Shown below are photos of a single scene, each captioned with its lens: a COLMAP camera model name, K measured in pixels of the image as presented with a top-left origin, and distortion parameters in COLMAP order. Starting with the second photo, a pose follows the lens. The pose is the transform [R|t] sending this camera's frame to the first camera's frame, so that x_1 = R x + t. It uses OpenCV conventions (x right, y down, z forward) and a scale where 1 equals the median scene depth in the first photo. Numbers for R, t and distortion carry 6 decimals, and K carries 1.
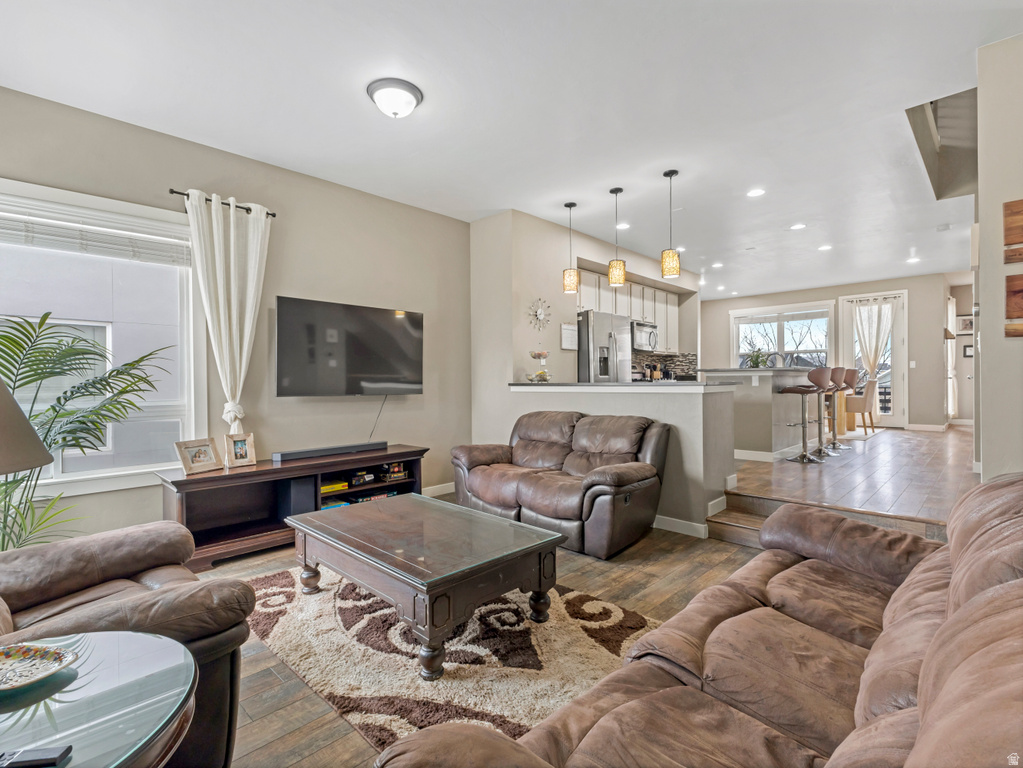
lens RADIAL K [[506.0, 0, 510.3], [0, 506.0, 384.3], [0, 0, 1]] dist [0.014379, -0.000566]
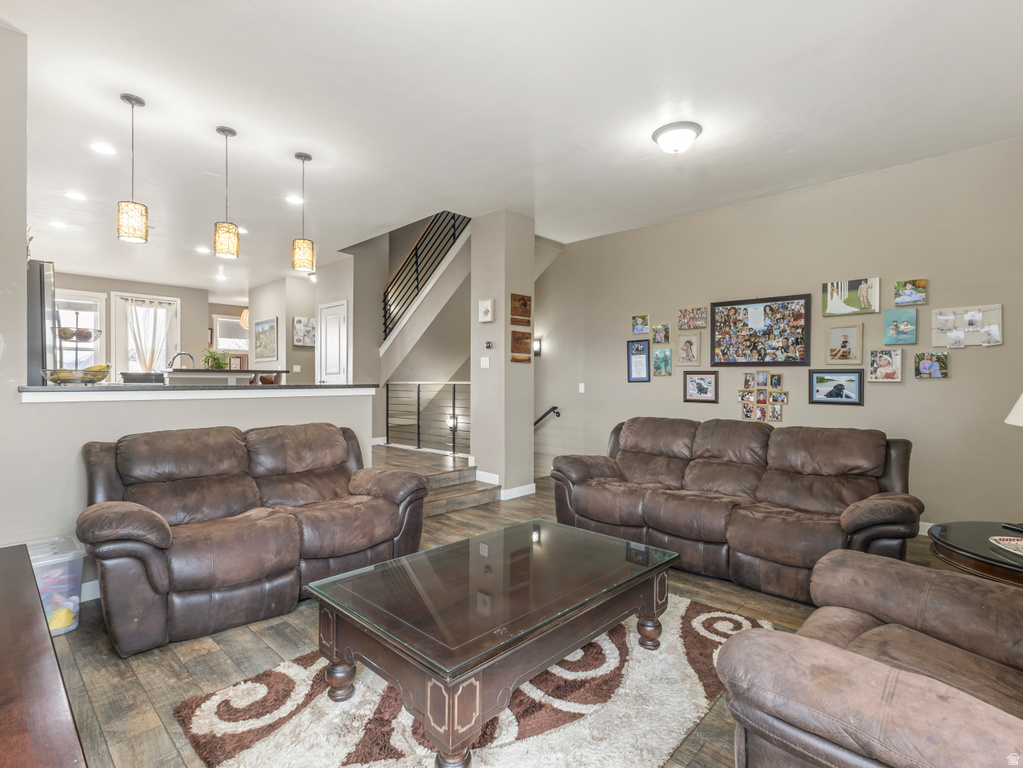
lens RADIAL K [[506.0, 0, 513.5], [0, 506.0, 383.0], [0, 0, 1]] dist [0.014379, -0.000566]
pose [[-0.014164, 0.003502, 0.999894, -0.308577], [0.004726, 0.999983, -0.003435, -0.000919], [-0.999889, 0.004677, -0.014181, 0.321329]]
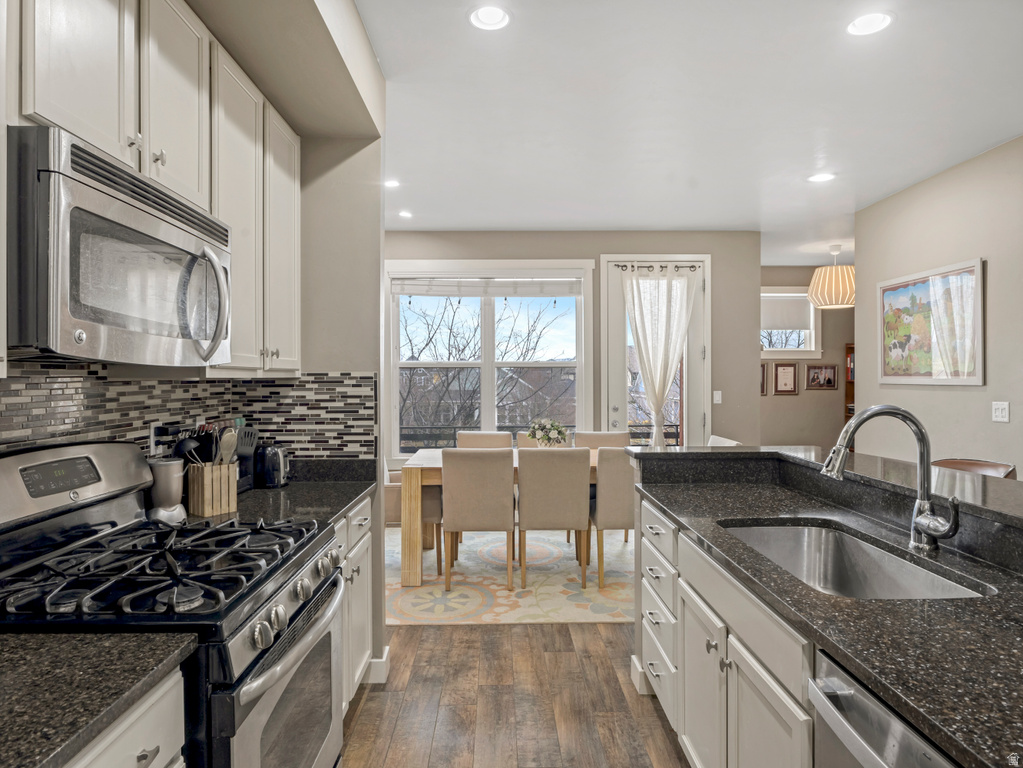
lens RADIAL K [[605.6, 0, 513.4], [0, 605.6, 383.6], [0, 0, 1]] dist [-0.008282, -0.001886]
pose [[0.698231, -0.004511, 0.715858, 0.193110], [0.003674, 0.999990, 0.002718, -0.056304], [-0.715863, 0.000733, 0.698240, 0.724730]]
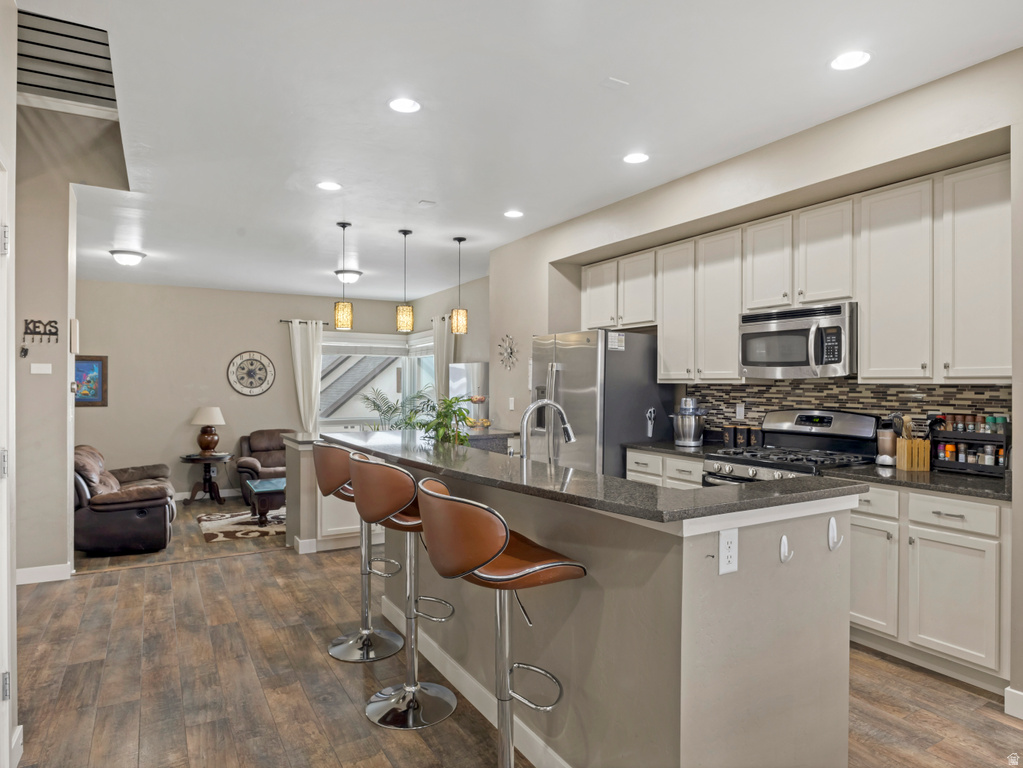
lens RADIAL K [[605.6, 0, 510.1], [0, 605.6, 386.0], [0, 0, 1]] dist [-0.008282, -0.001886]
pose [[-0.259368, 0.003996, -0.965770, 0.700991], [-0.010886, 0.999916, 0.007061, -0.056614], [0.965717, 0.012345, -0.259303, 0.833831]]
